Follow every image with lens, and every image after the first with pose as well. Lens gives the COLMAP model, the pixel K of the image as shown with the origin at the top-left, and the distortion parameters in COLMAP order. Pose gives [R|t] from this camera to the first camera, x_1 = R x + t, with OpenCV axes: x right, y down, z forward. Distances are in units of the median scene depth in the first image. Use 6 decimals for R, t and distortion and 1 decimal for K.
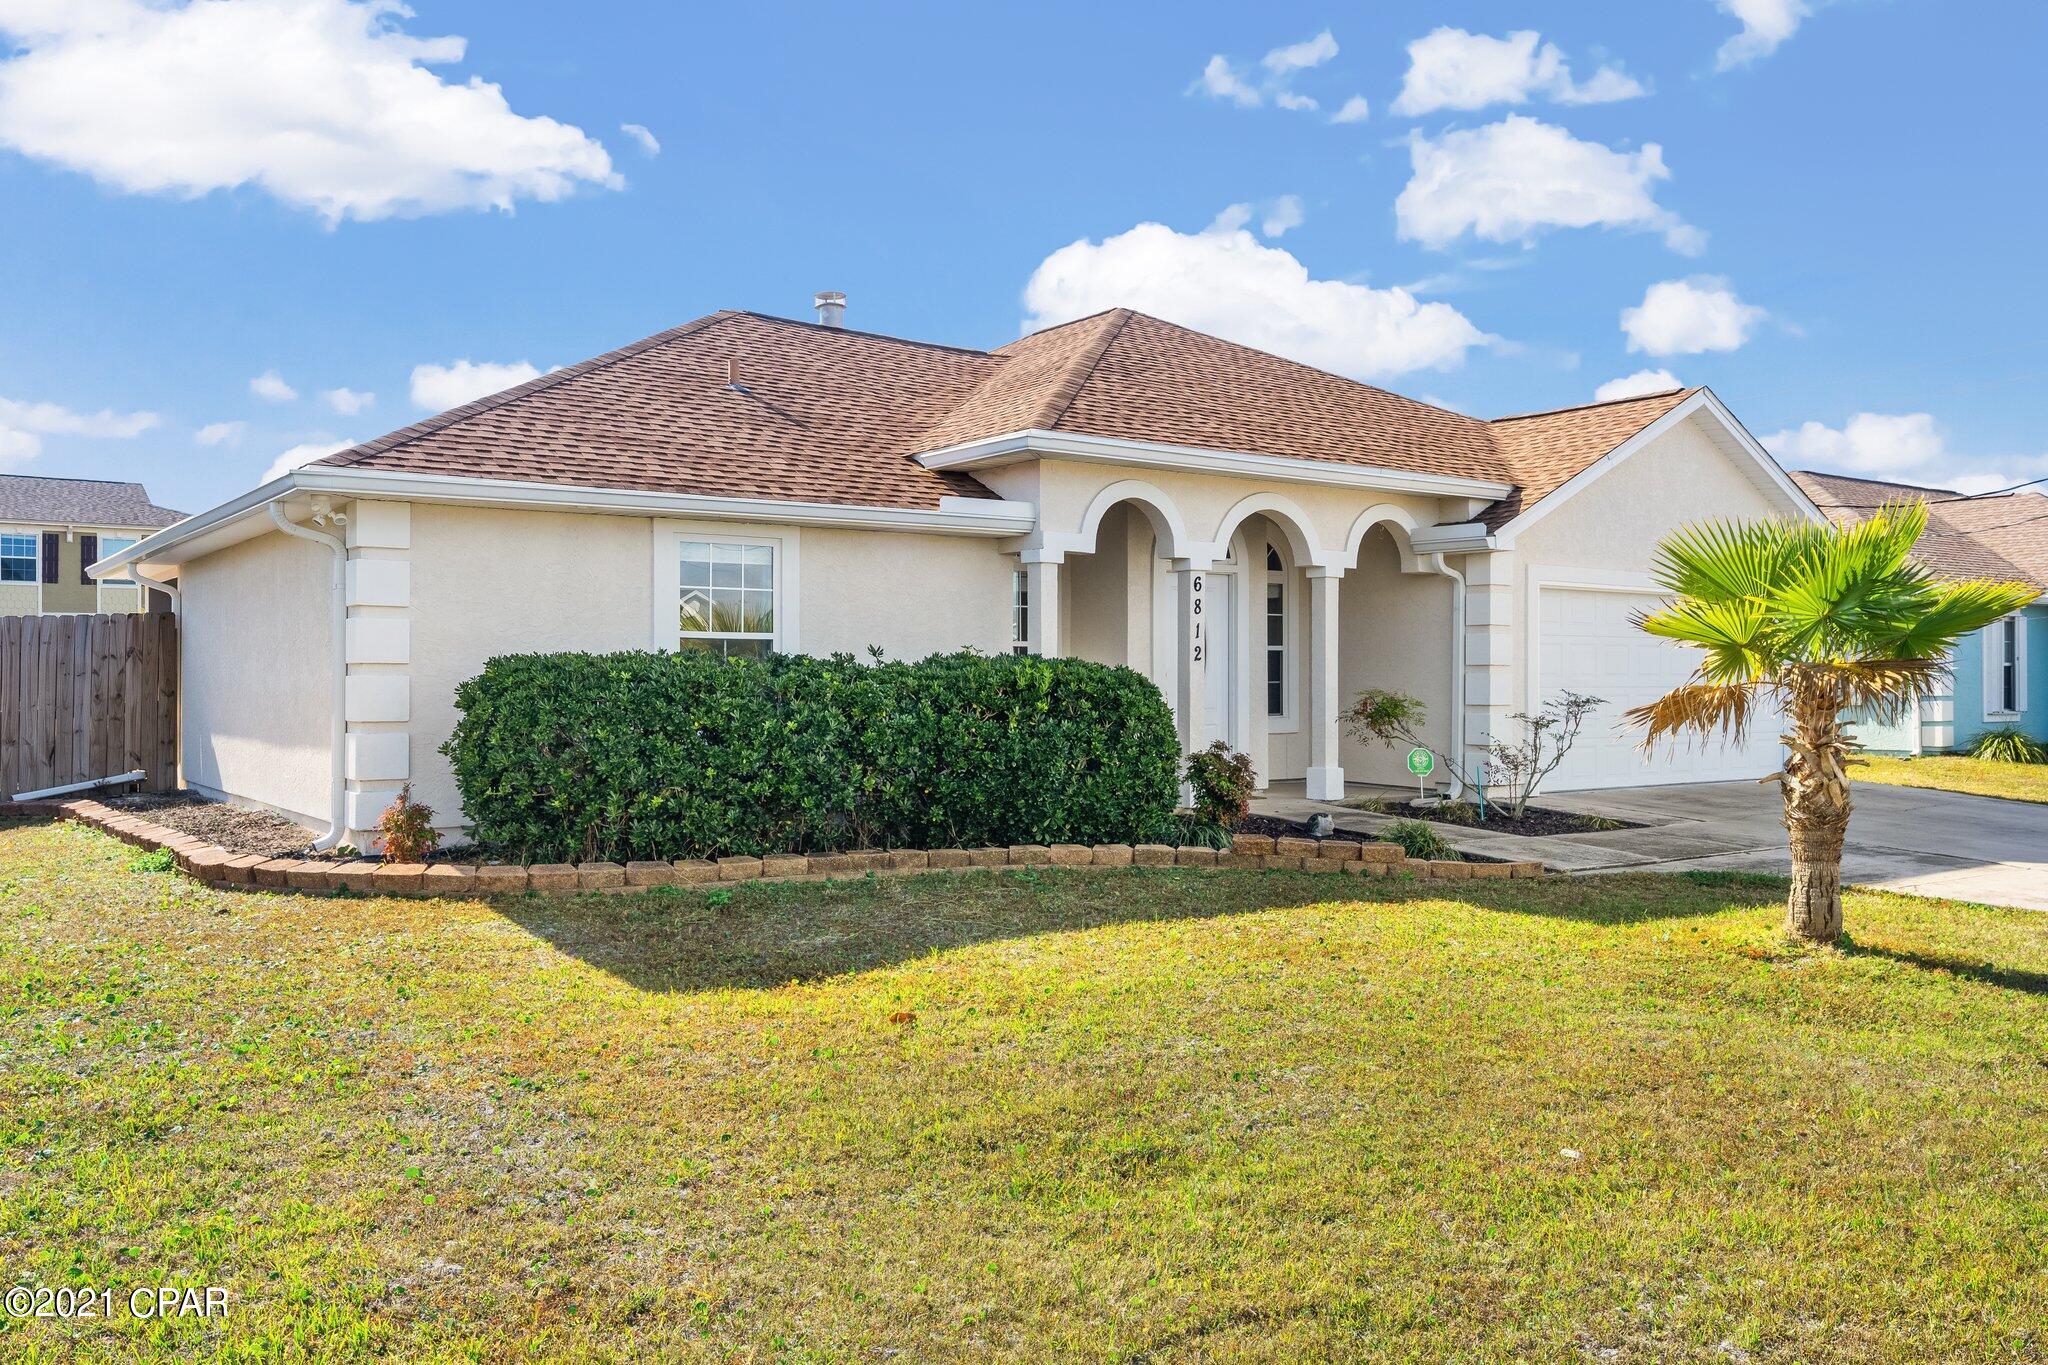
lens RADIAL K [[1616.3, 0, 1024.0], [0, 1616.3, 682.5], [0, 0, 1]] dist [-0.001828, -0.000369]
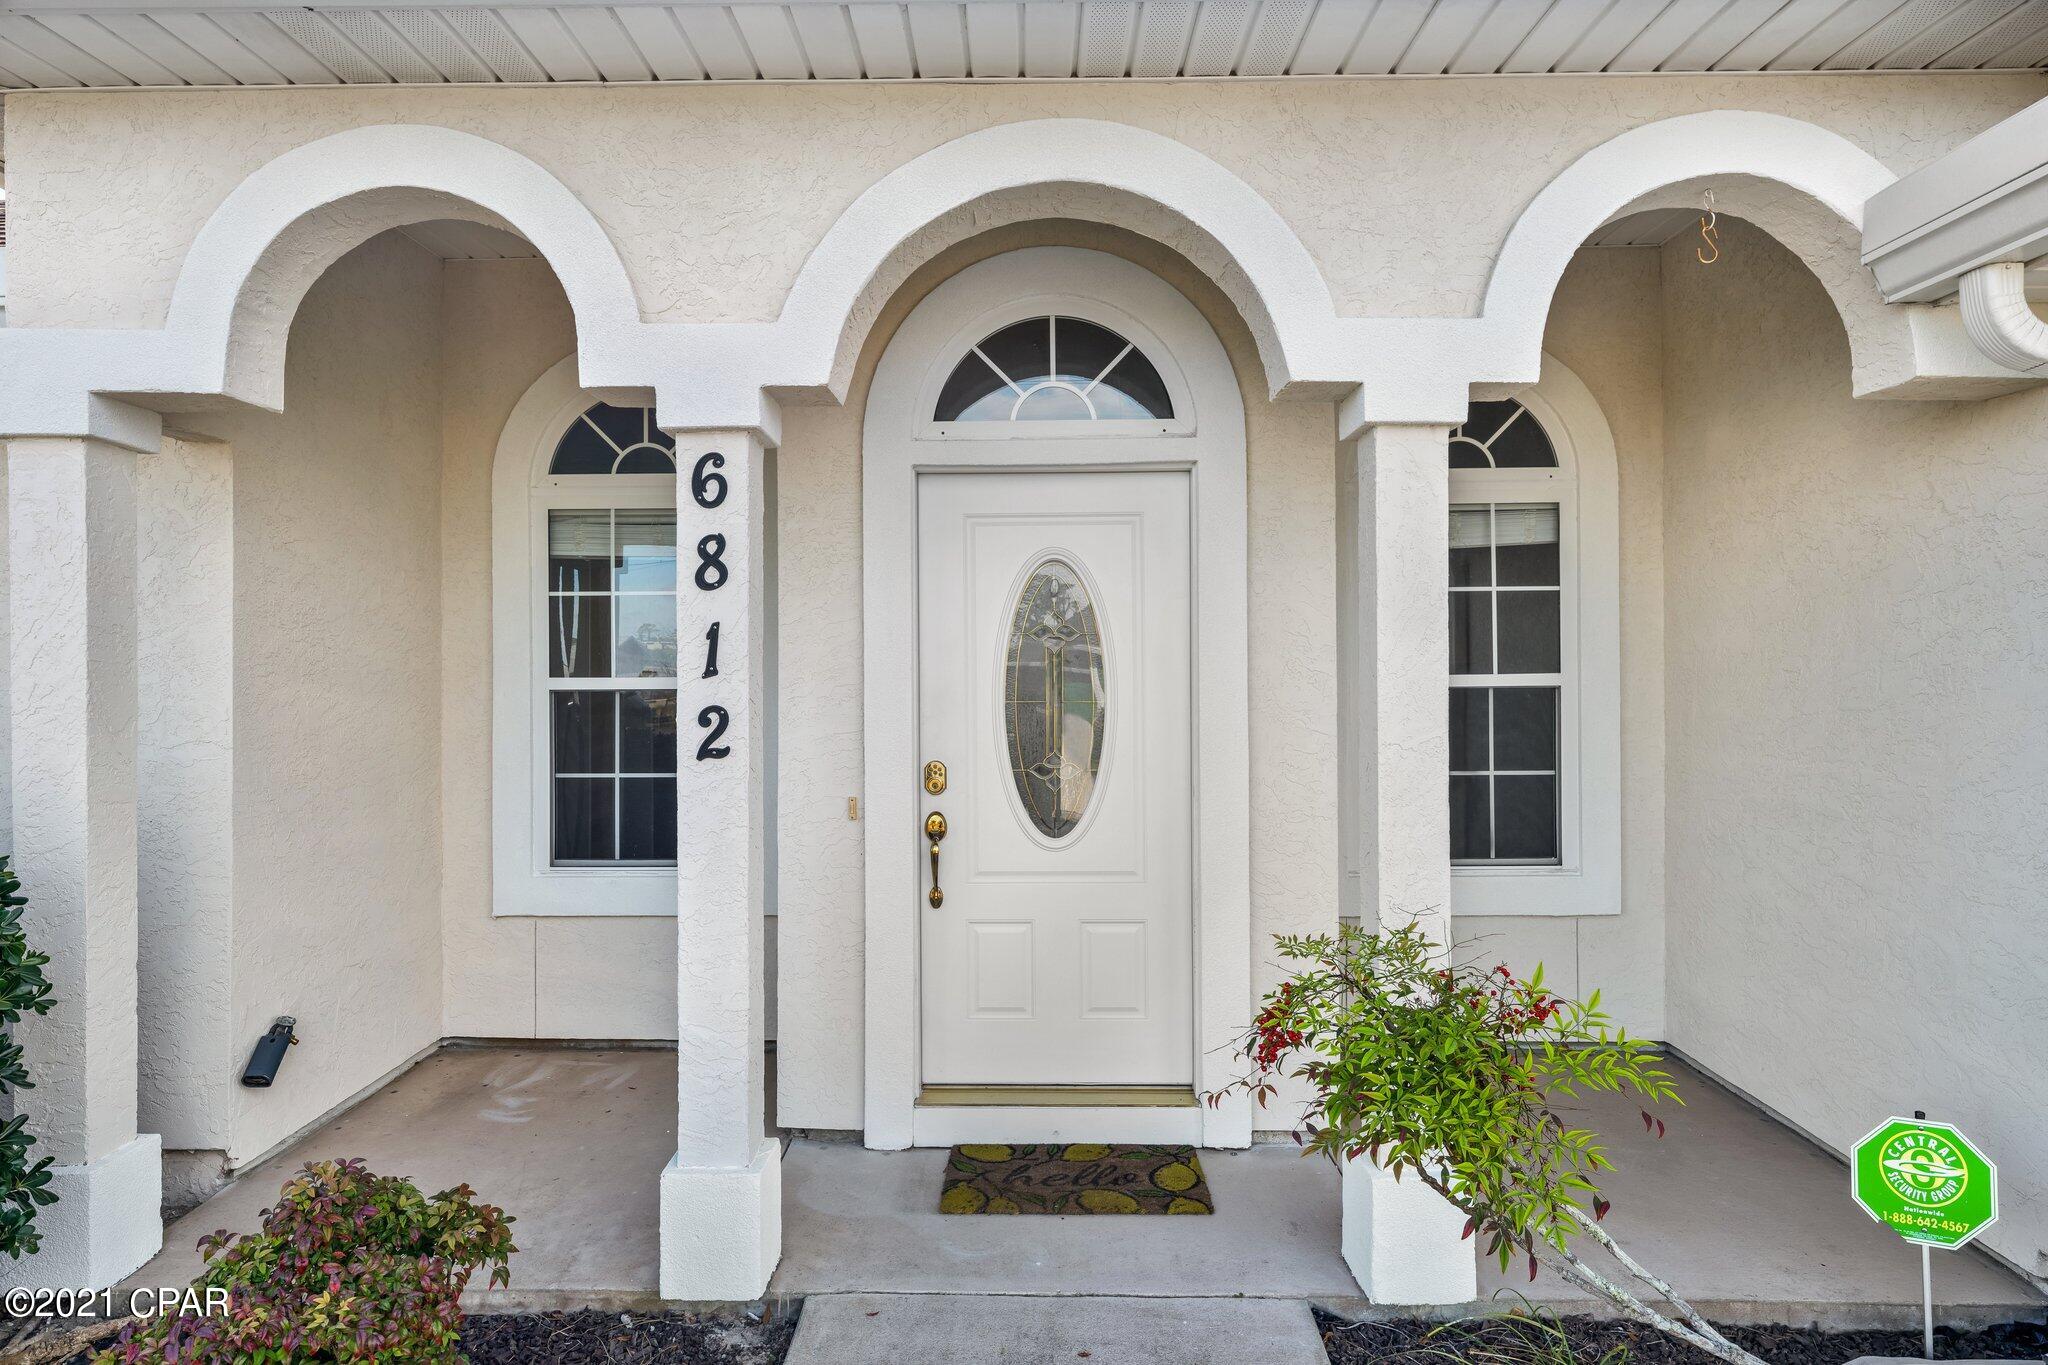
lens RADIAL K [[1202.0, 0, 1024.0], [0, 1202.0, 682.5], [0, 0, 1]] dist [-0.002258, -0.000354]
pose [[0.806205, -0.001063, -0.591635, 0.270876], [0.004587, 0.999980, 0.004454, -0.027102], [0.591619, -0.006304, 0.806193, 0.863591]]
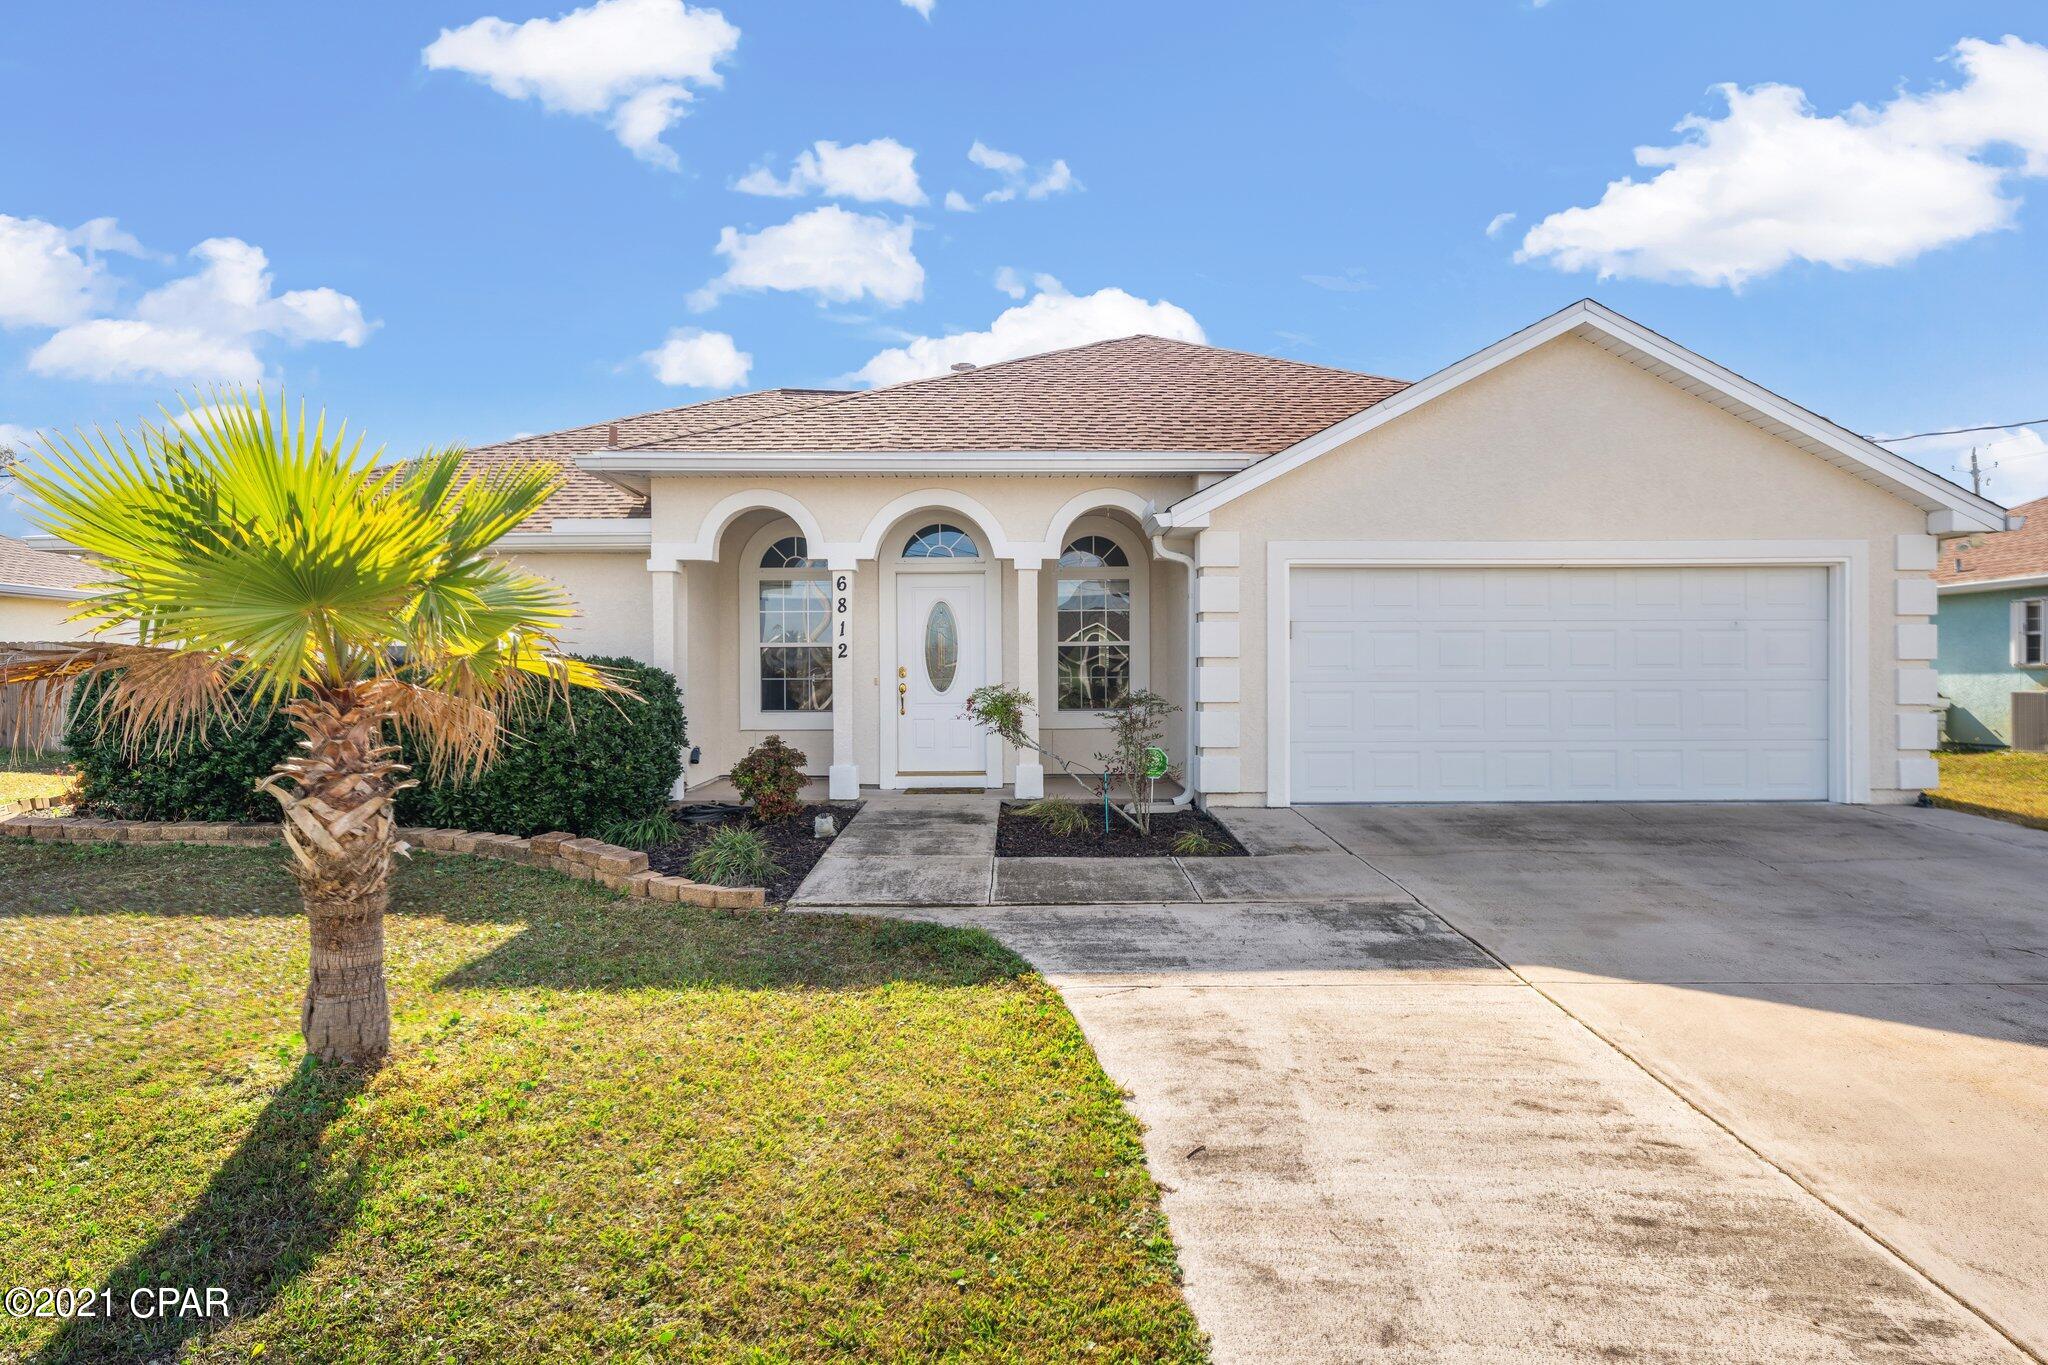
lens RADIAL K [[1131.9, 0, 1024.0], [0, 1131.9, 682.5], [0, 0, 1]] dist [0.000571, -0.000024]
pose [[0.823428, -0.003577, -0.567410, 0.611680], [0.005193, 0.999986, 0.001233, 0.002083], [0.567398, -0.003963, 0.823434, 0.468610]]
